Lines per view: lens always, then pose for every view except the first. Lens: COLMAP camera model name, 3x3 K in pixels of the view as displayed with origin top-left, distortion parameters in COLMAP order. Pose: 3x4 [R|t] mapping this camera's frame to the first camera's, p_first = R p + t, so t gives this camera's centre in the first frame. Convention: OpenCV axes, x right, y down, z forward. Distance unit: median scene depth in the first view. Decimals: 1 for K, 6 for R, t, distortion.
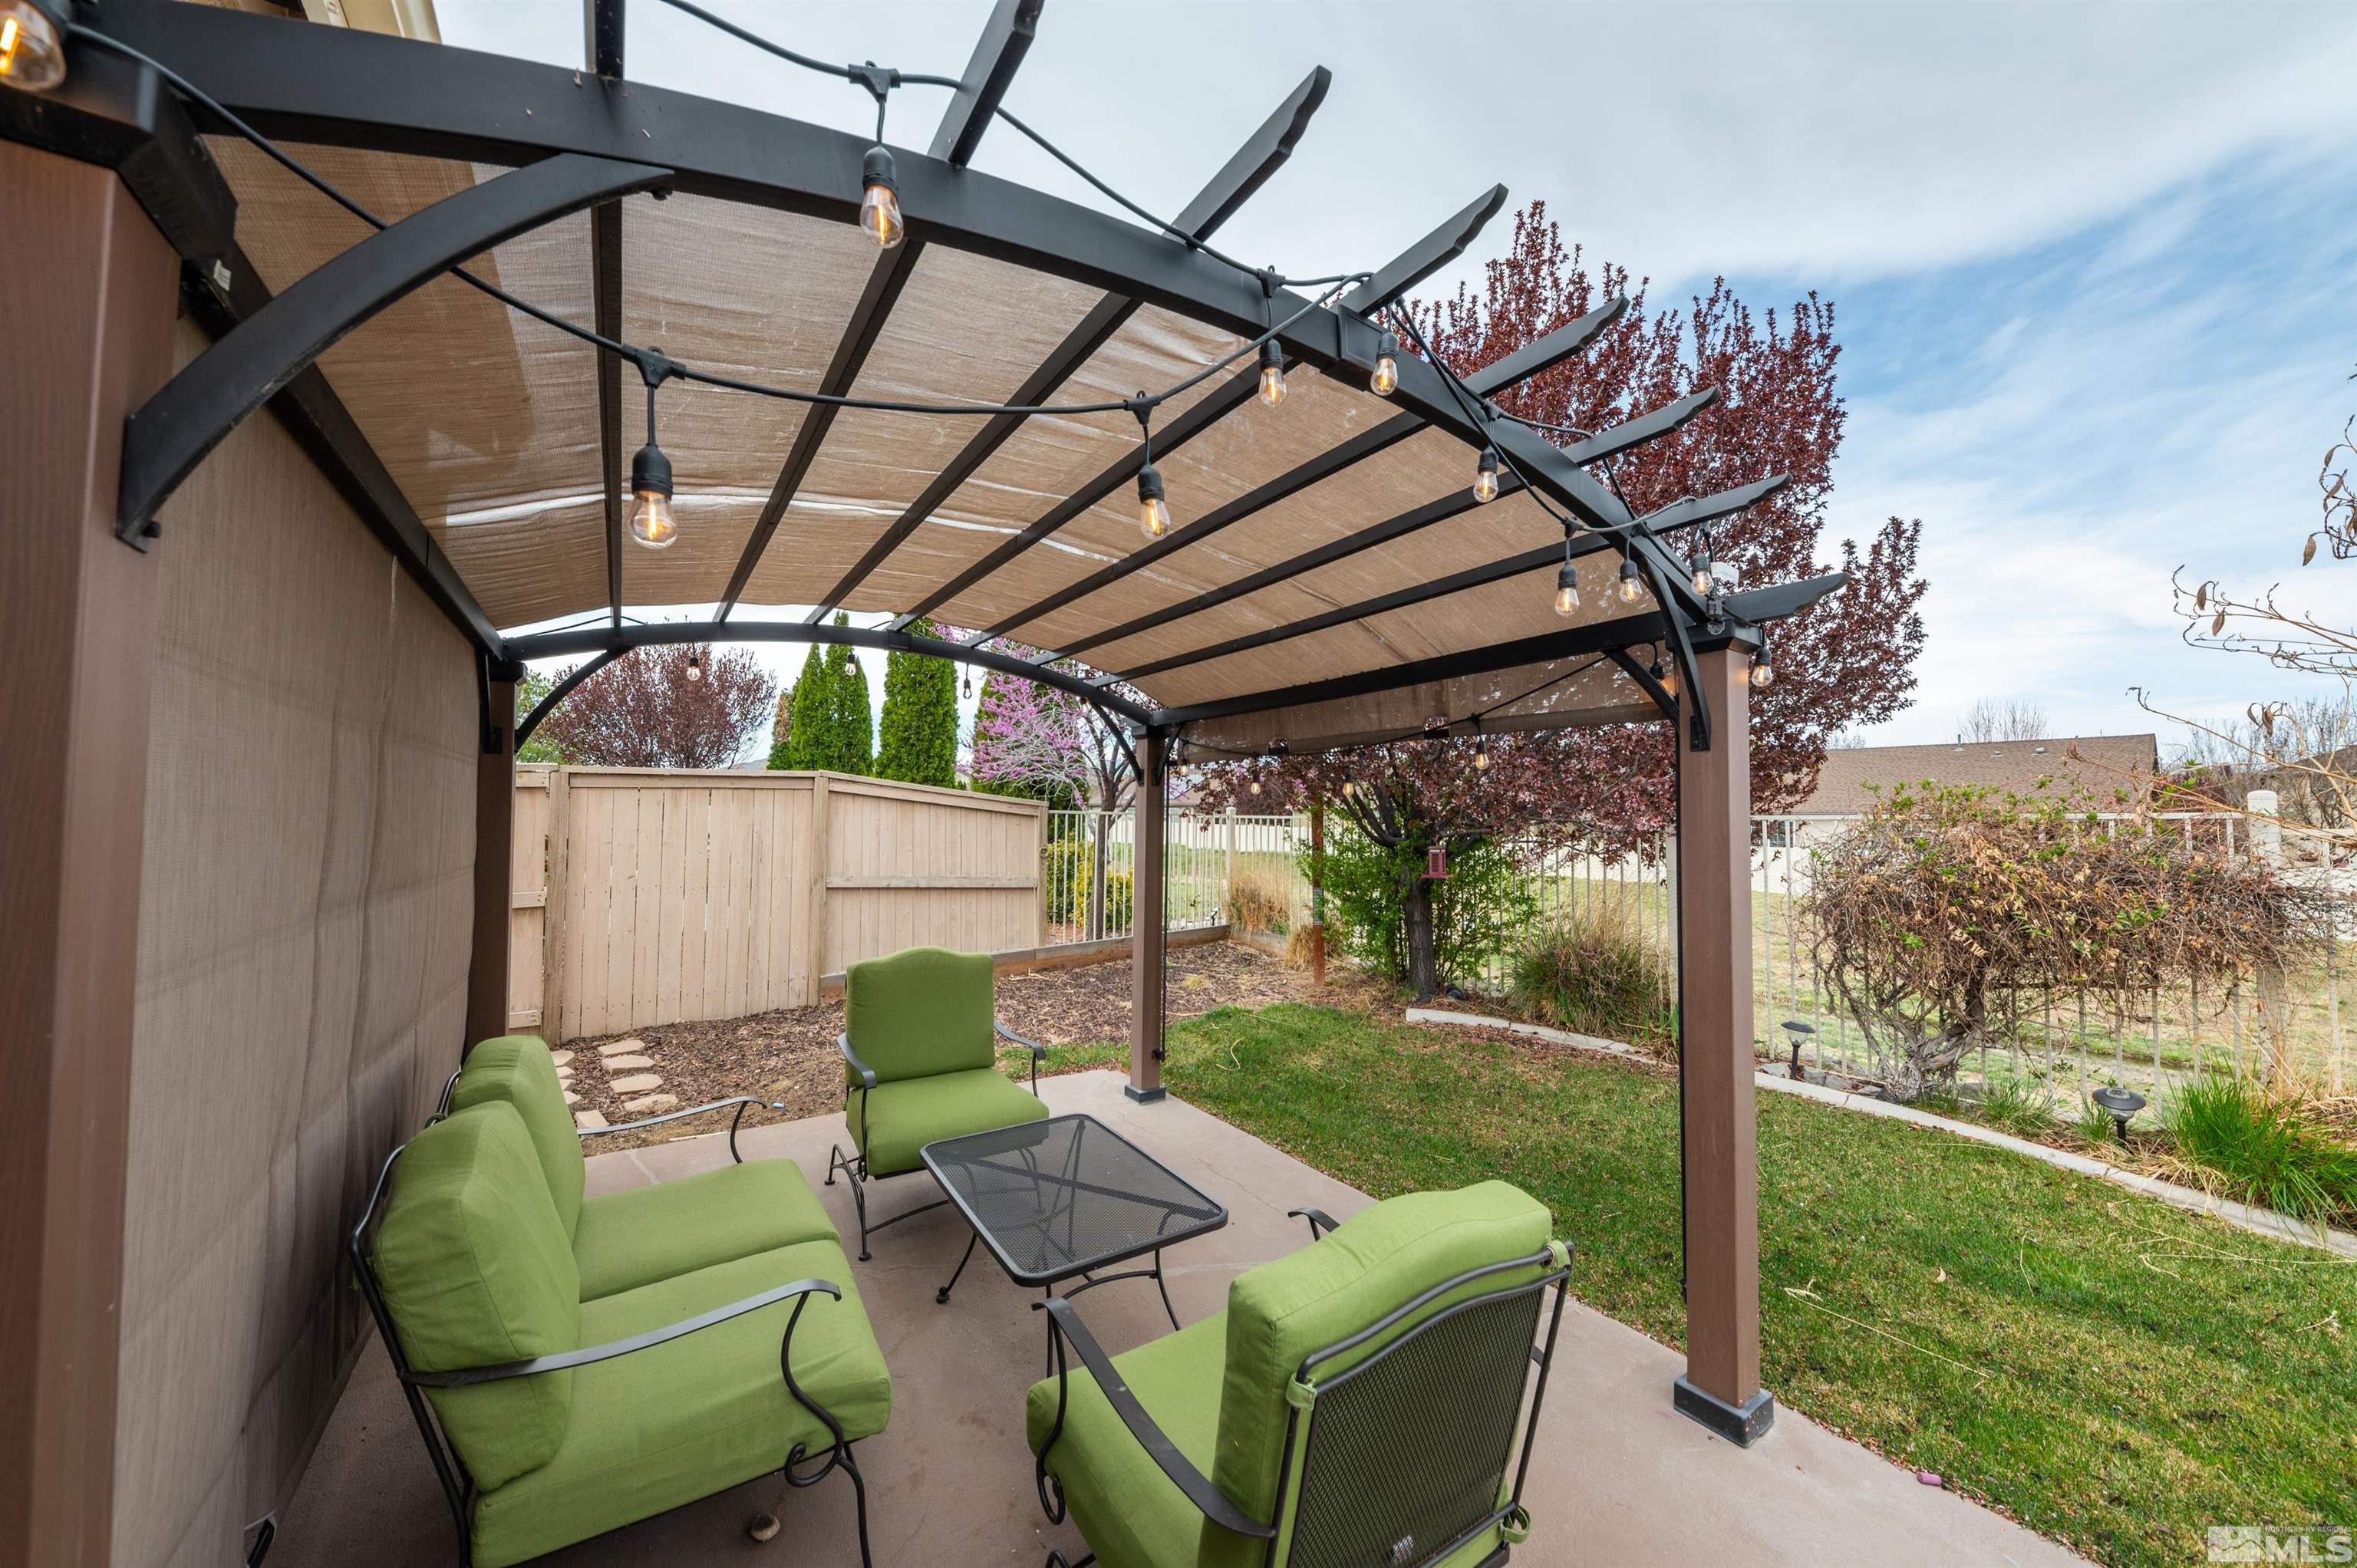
lens RADIAL K [[817.1, 0, 1178.3], [0, 817.1, 795.1], [0, 0, 1]] dist [0.006045, -0.005129]
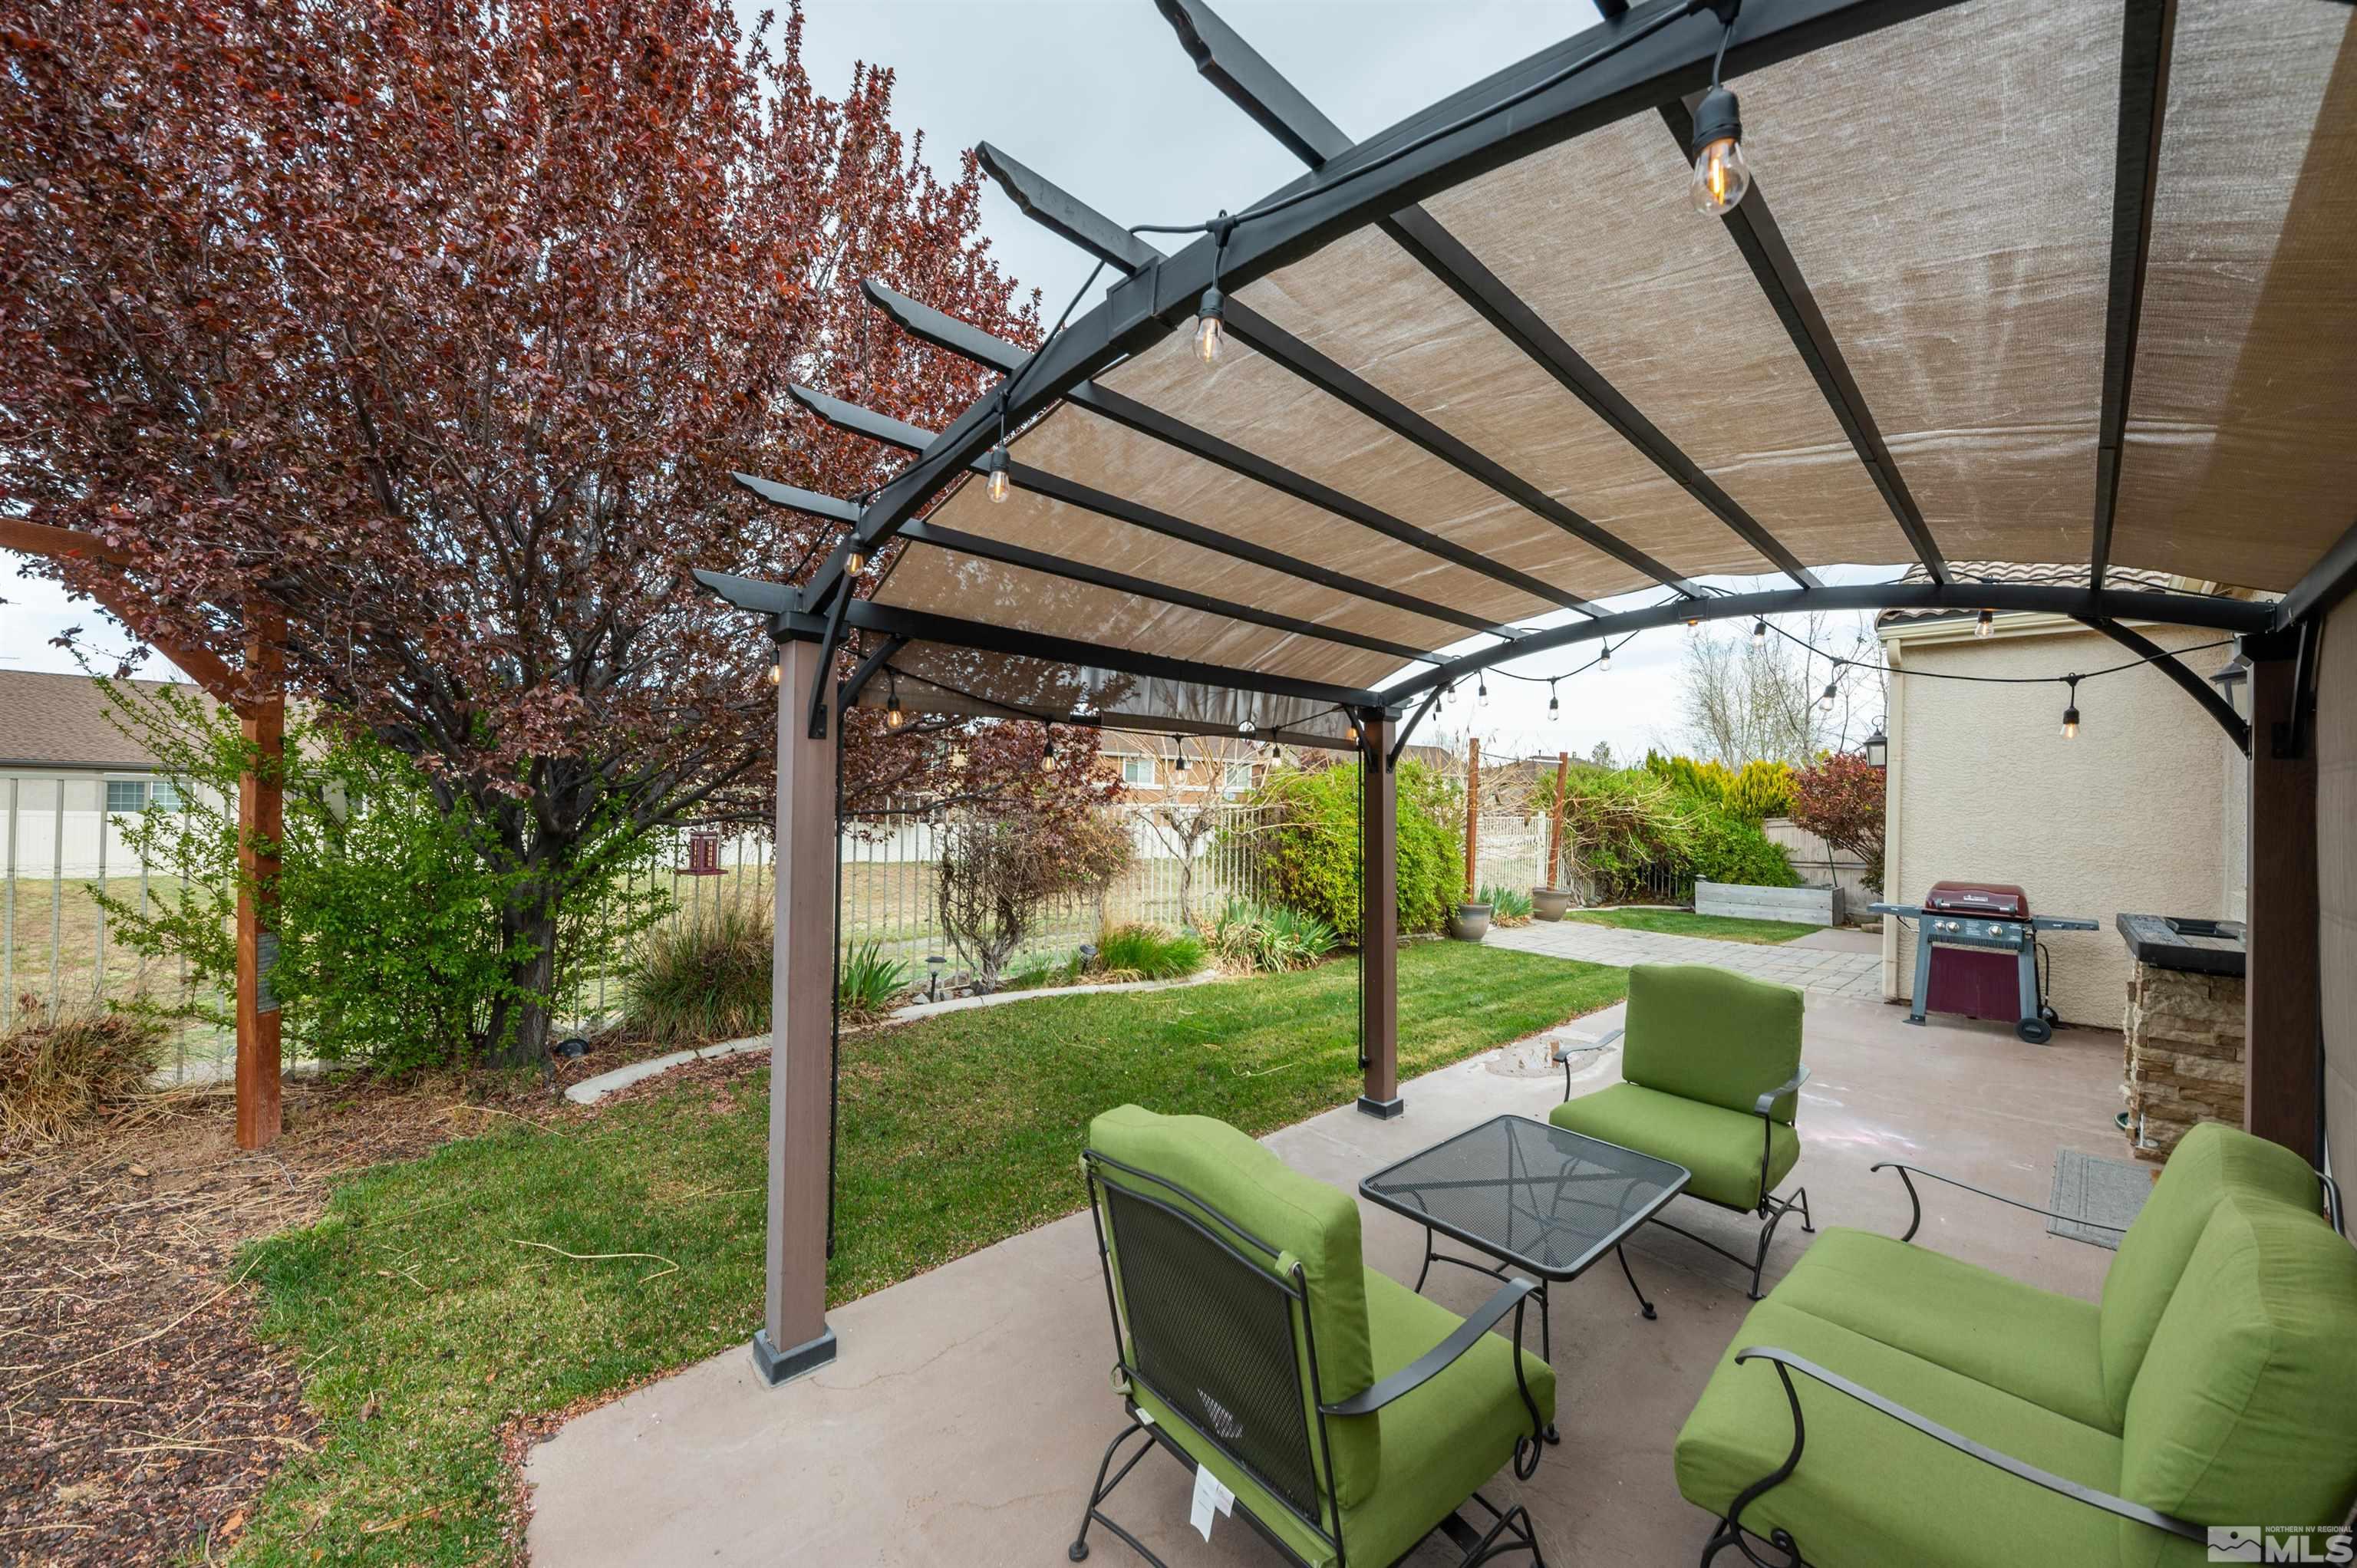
lens RADIAL K [[817.1, 0, 1178.3], [0, 817.1, 795.1], [0, 0, 1]] dist [0.006045, -0.005129]
pose [[-0.149384, -0.026420, 0.988426, -0.689721], [-0.068276, 0.997533, 0.016345, -0.038770], [-0.986419, -0.065044, -0.150819, 0.951198]]
